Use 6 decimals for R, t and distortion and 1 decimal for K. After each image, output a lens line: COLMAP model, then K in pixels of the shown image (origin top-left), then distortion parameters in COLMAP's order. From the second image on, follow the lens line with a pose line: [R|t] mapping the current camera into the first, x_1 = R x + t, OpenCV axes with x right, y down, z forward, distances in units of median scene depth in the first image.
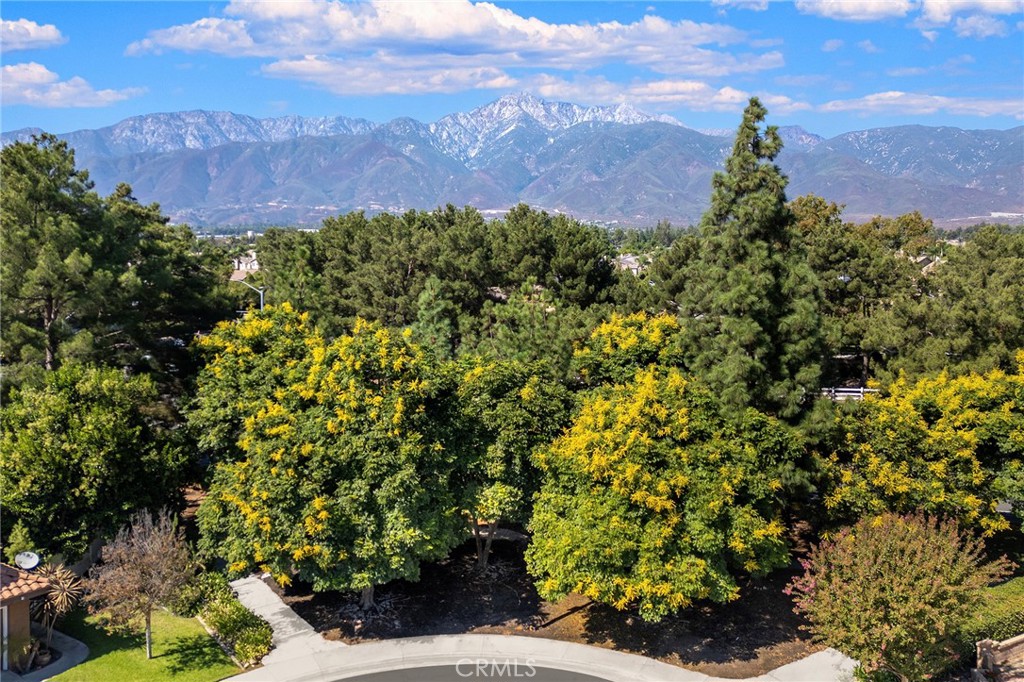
lens RADIAL K [[847.8, 0, 480.7], [0, 847.8, 313.3], [0, 0, 1]] dist [0.070804, -0.096388]
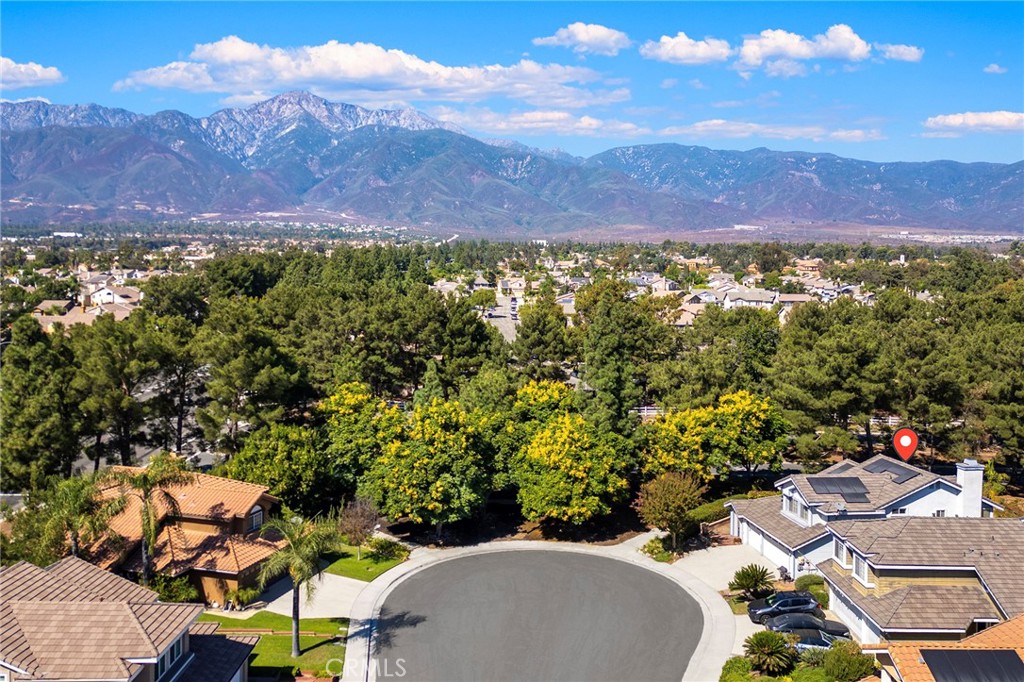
lens RADIAL K [[847.8, 0, 480.7], [0, 847.8, 313.3], [0, 0, 1]] dist [0.070804, -0.096388]
pose [[0.970177, -0.015764, 0.241885, -0.566485], [0.017548, 0.999832, -0.005224, -0.200428], [-0.241763, 0.009313, 0.970291, -1.125916]]
